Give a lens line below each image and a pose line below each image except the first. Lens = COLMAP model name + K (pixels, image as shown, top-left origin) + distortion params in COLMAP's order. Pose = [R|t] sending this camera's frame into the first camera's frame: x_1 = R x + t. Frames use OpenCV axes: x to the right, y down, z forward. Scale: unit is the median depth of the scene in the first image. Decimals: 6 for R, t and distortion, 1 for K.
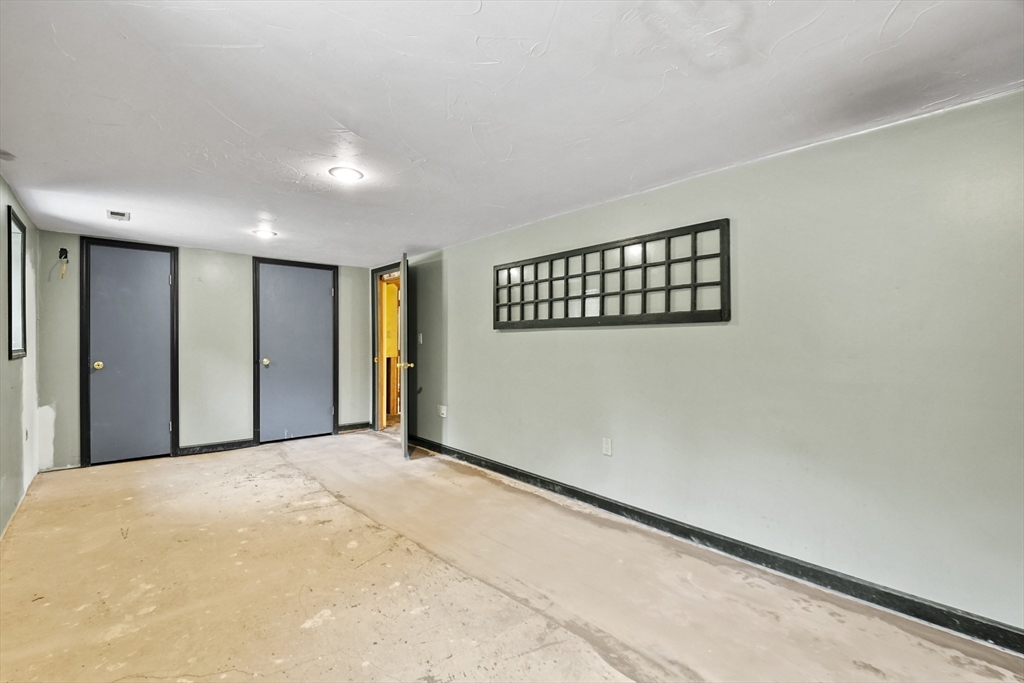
lens RADIAL K [[444.6, 0, 508.4], [0, 444.6, 345.2], [0, 0, 1]] dist [-0.001180, -0.010647]
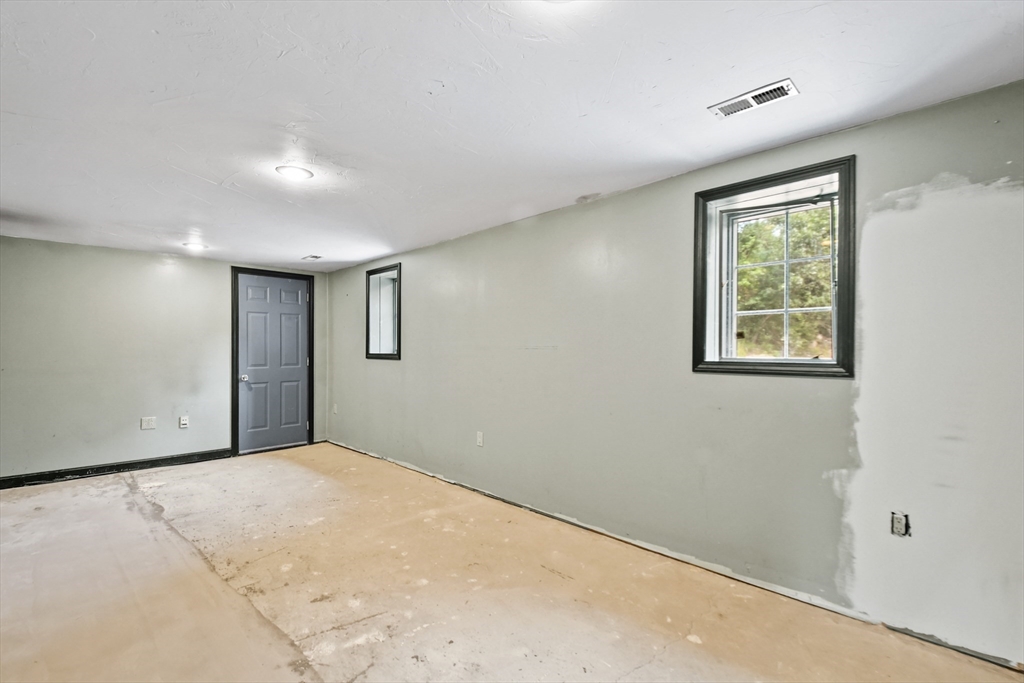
lens RADIAL K [[444.6, 0, 508.4], [0, 444.6, 345.2], [0, 0, 1]] dist [-0.001180, -0.010647]
pose [[-0.997770, -0.005835, -0.066490, -0.748758], [-0.006161, 0.999970, 0.004699, -0.026688], [0.066461, 0.005099, -0.997776, 1.948811]]
